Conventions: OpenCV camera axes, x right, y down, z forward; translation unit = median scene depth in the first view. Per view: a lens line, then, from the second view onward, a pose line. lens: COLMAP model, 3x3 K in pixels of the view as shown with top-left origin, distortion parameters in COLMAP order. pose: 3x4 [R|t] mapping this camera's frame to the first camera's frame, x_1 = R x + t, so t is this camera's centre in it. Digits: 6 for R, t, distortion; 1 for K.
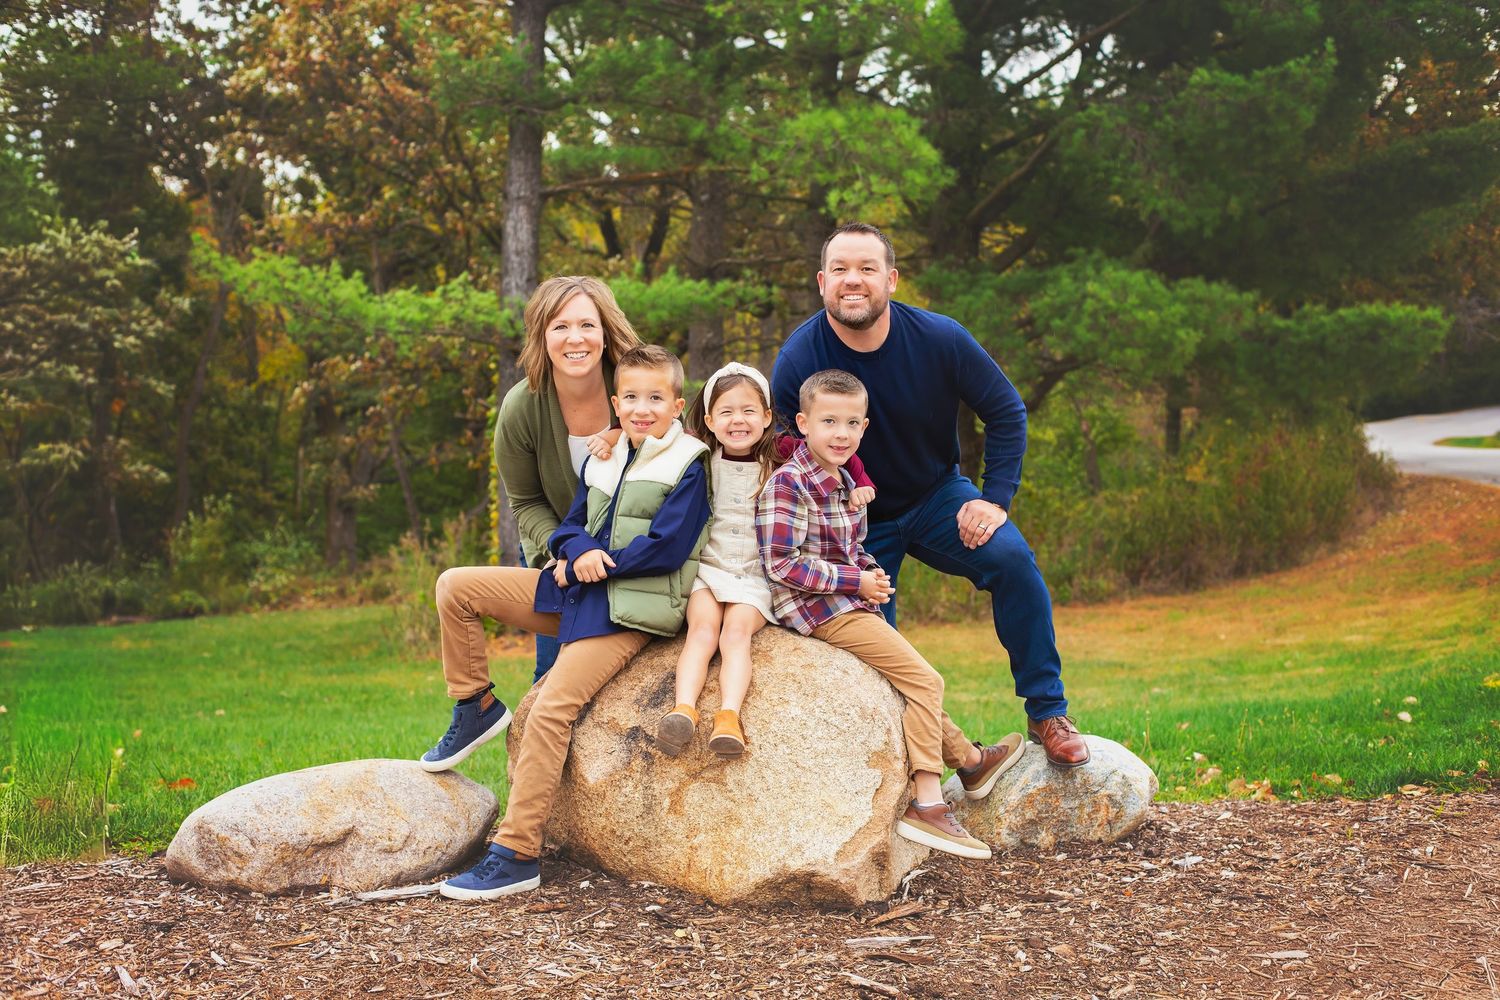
lens RADIAL K [[2206.2, 0, 746.9], [0, 2206.2, 506.0], [0, 0, 1]] dist [-0.017101, 0.000000]
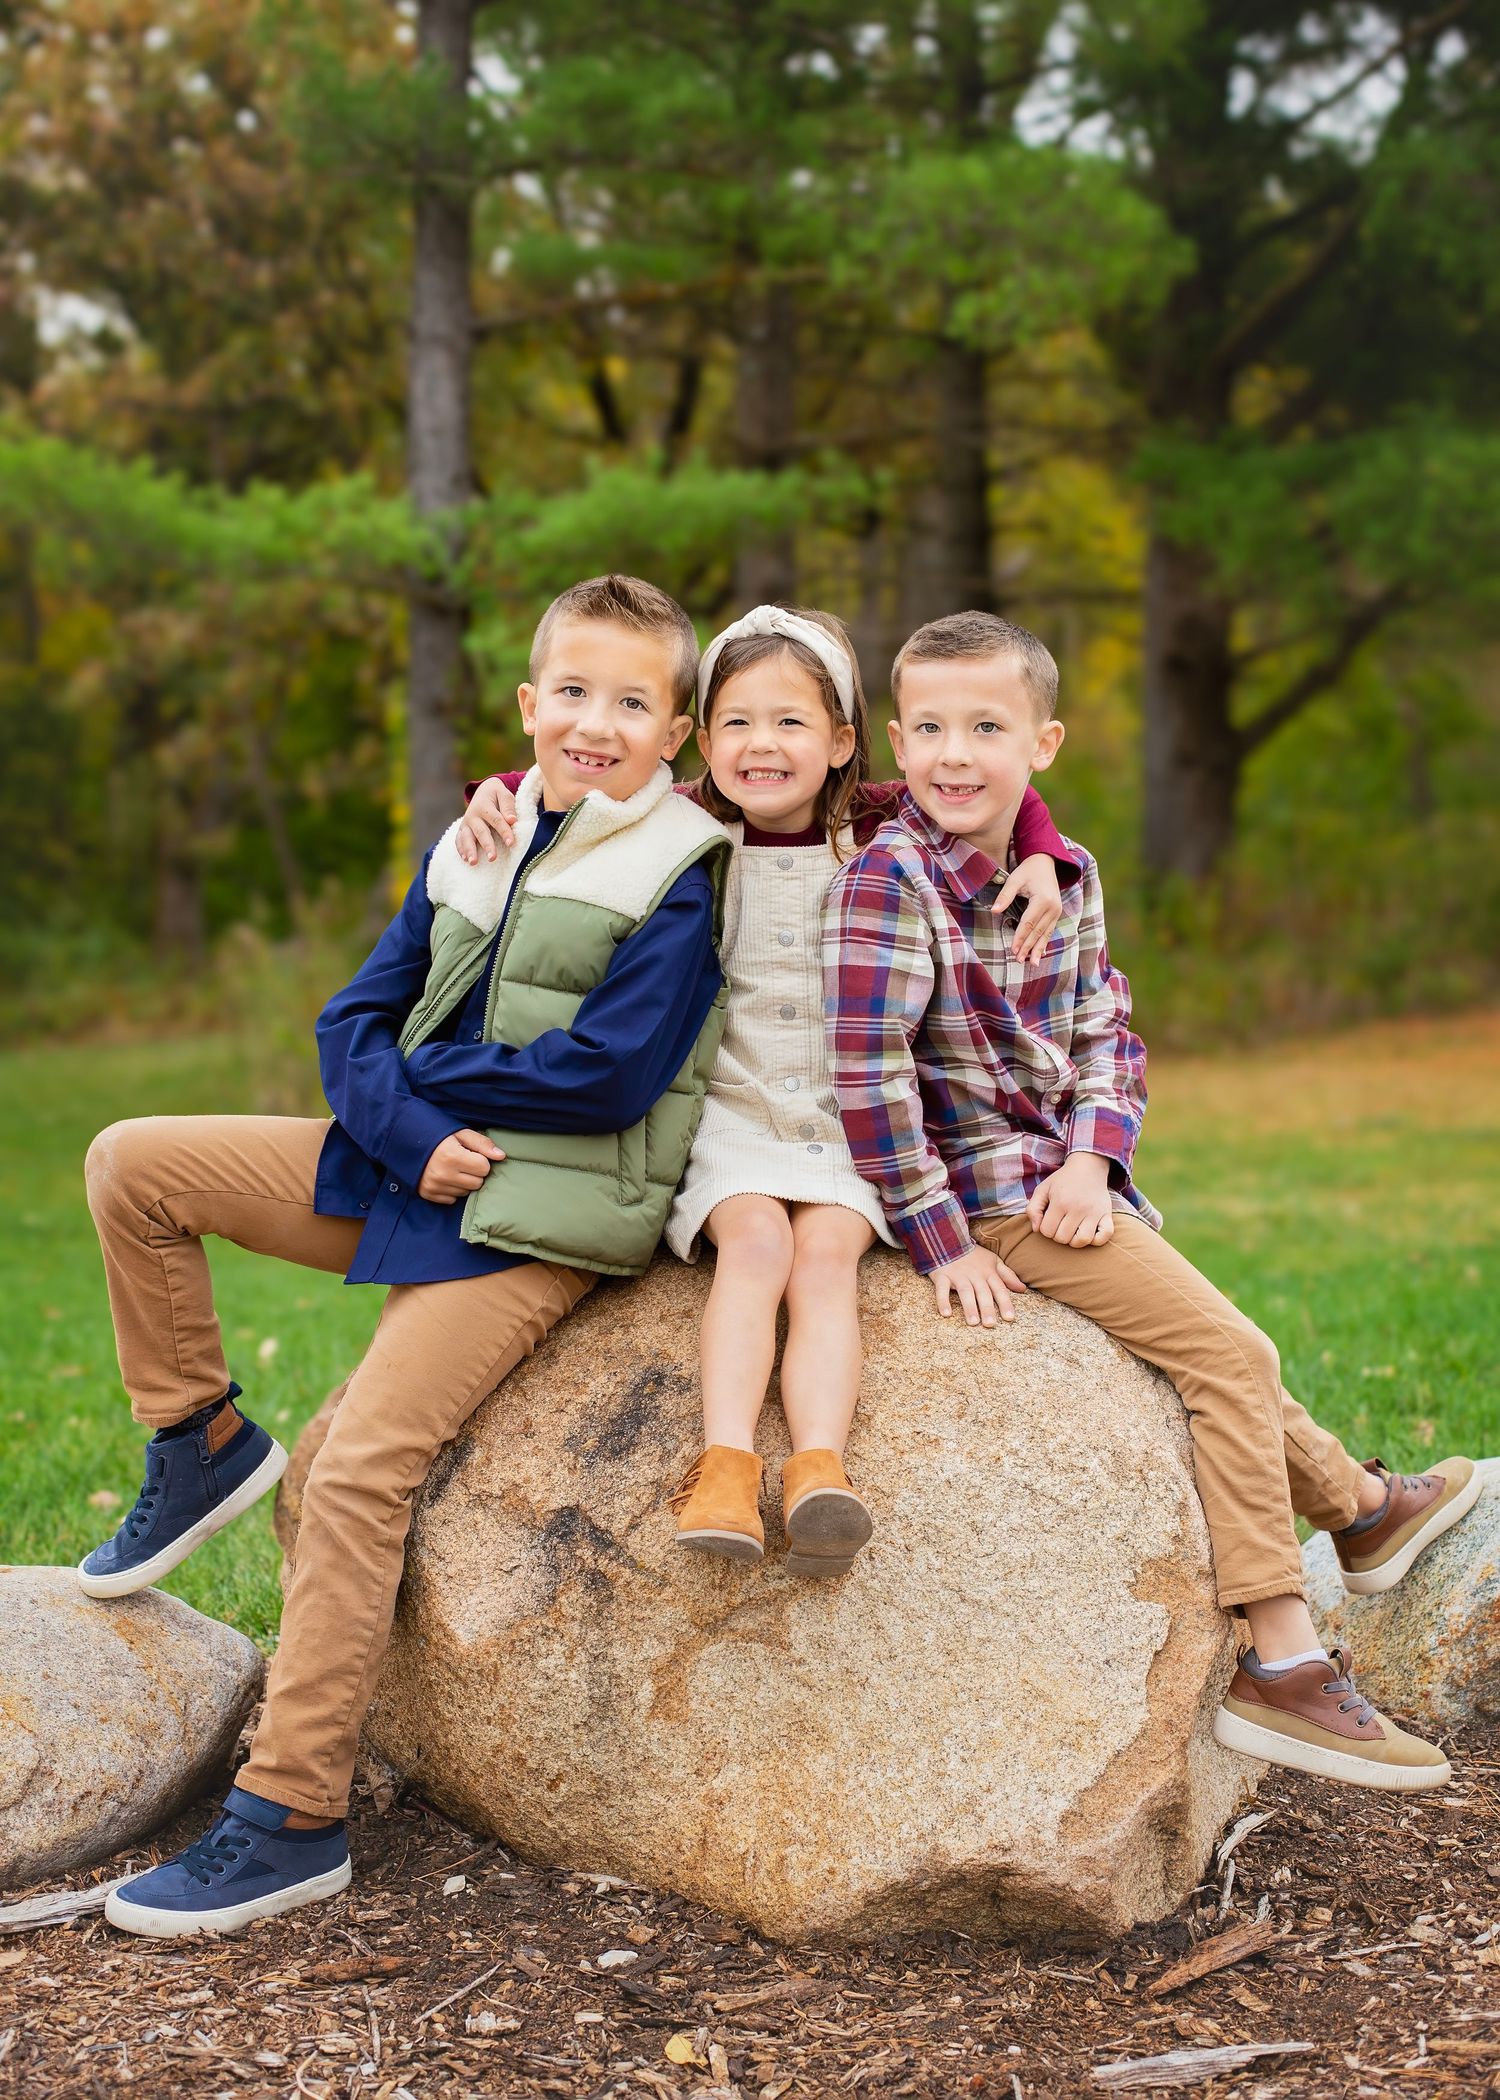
lens RADIAL K [[3631.0, 0, 754.7], [0, 3631.0, 1039.2], [0, 0, 1]] dist [-0.101938, 0.000000]
pose [[0.999469, -0.020468, -0.025360, 0.003324], [0.021752, 0.998440, 0.051432, -0.020190], [0.024268, -0.051956, 0.998354, 0.311520]]
